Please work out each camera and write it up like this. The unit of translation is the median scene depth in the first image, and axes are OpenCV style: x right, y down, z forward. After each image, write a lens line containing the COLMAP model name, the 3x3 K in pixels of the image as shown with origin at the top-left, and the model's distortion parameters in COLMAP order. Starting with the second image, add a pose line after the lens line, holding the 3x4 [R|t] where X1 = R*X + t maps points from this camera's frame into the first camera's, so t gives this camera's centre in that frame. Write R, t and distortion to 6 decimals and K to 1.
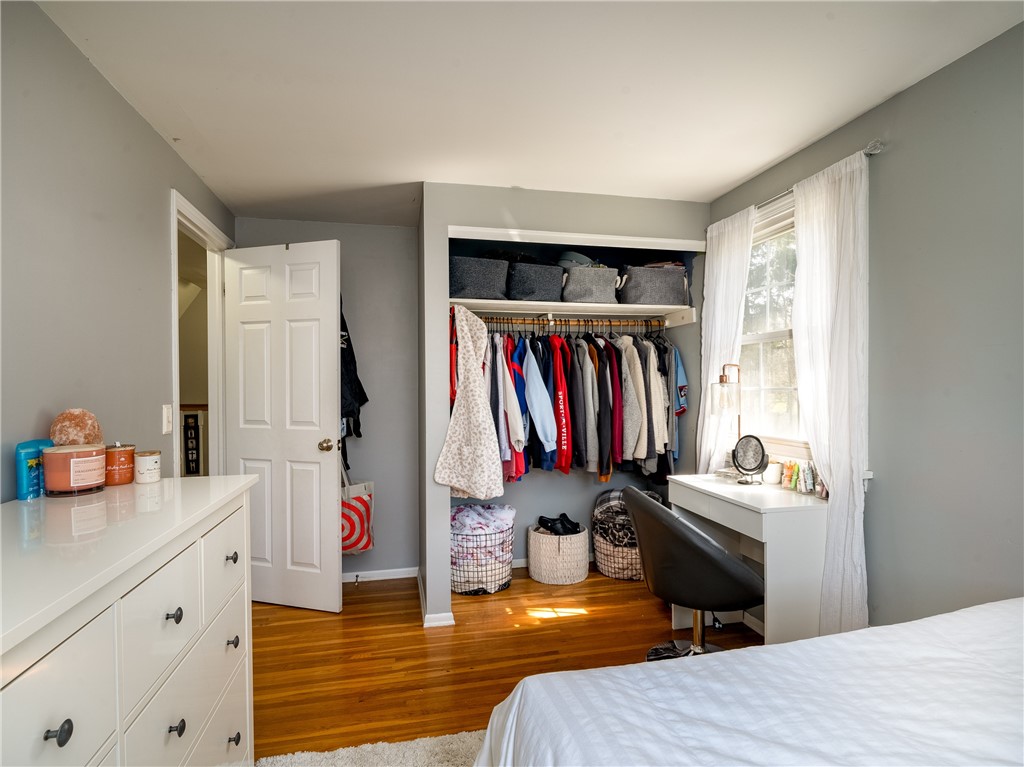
lens RADIAL K [[524.9, 0, 512.1], [0, 524.9, 386.1], [0, 0, 1]] dist [0.001499, 0.000150]
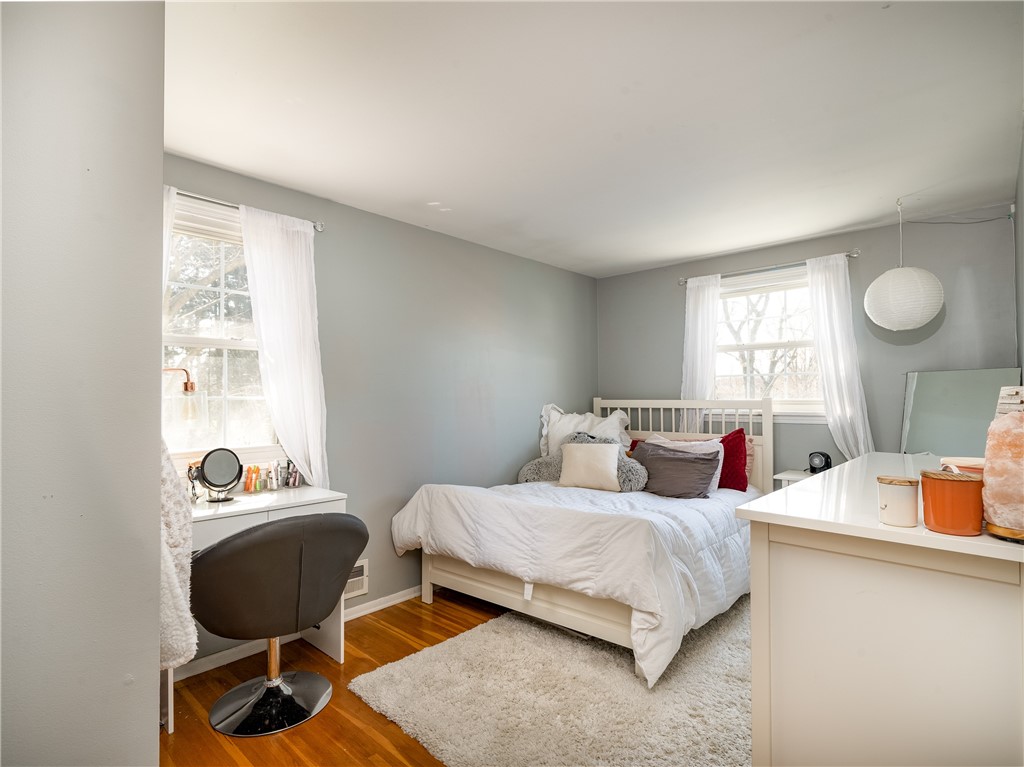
lens RADIAL K [[524.9, 0, 511.4], [0, 524.9, 386.9], [0, 0, 1]] dist [0.001499, 0.000150]
pose [[-0.573634, 0.020866, 0.818846, -0.630580], [0.007614, 0.999768, -0.020142, 0.008664], [-0.819076, -0.005320, -0.573660, 1.160148]]
